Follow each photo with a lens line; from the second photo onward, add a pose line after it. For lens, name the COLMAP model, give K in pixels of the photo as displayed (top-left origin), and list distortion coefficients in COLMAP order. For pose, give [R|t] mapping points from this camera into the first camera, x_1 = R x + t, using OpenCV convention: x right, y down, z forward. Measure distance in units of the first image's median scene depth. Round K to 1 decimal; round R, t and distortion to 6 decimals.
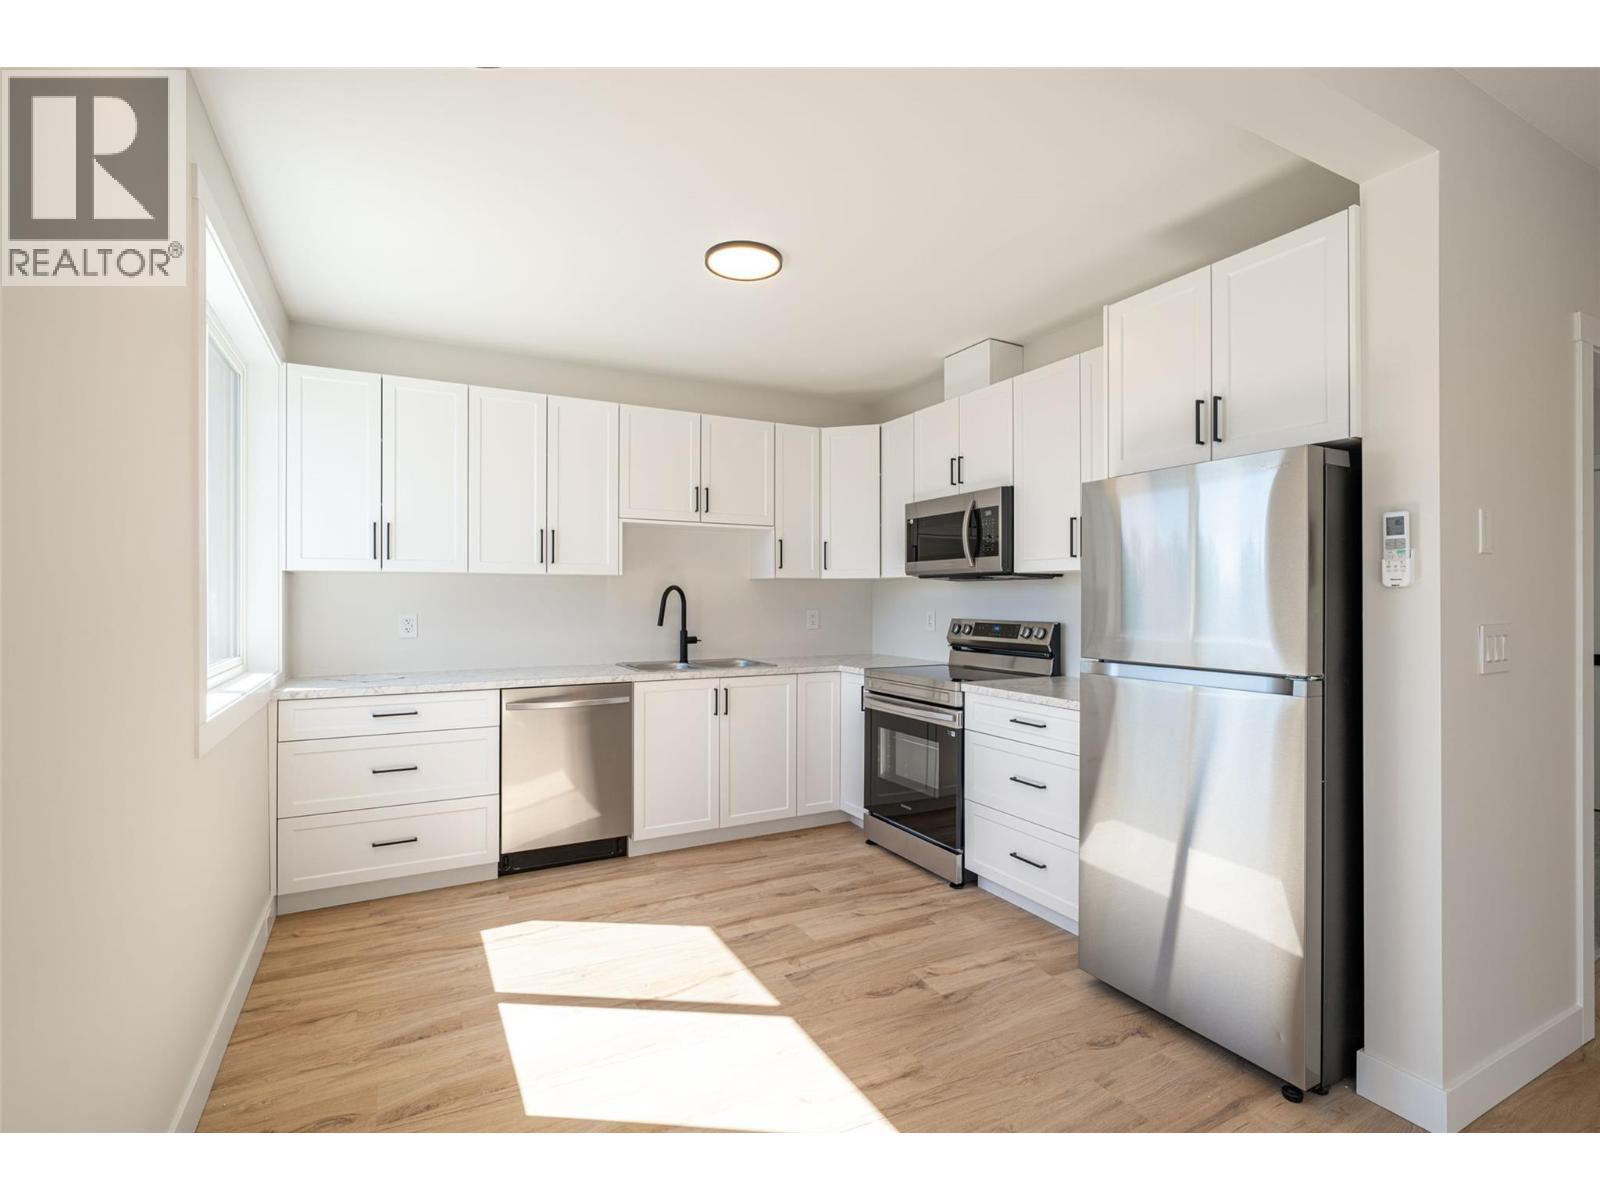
lens RADIAL K [[626.1, 0, 804.7], [0, 626.1, 594.1], [0, 0, 1]] dist [0.000245, 0.000004]
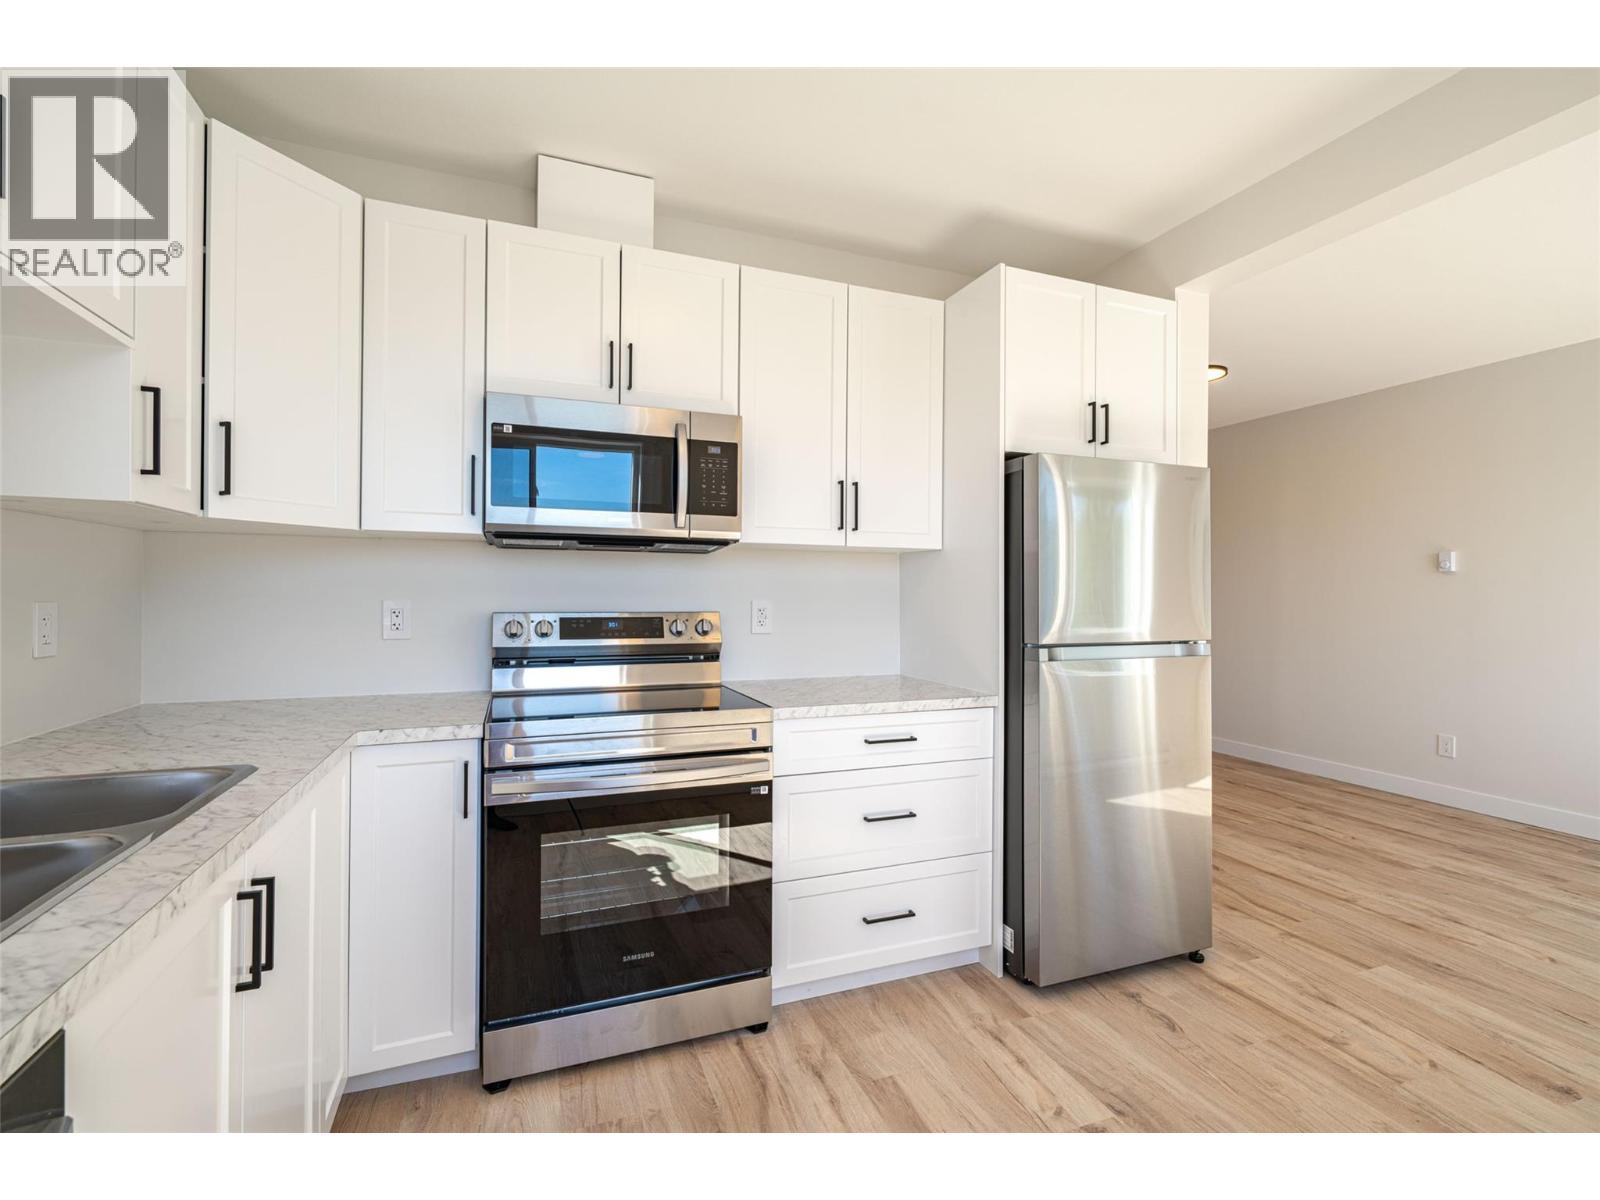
lens RADIAL K [[709.1, 0, 796.8], [0, 709.1, 588.1], [0, 0, 1]] dist [0.001898, 0.000090]
pose [[0.205772, 0.003228, 0.978595, -0.432629], [-0.015065, 0.999887, -0.000130, 0.016444], [-0.978484, -0.014716, 0.205798, 0.769165]]
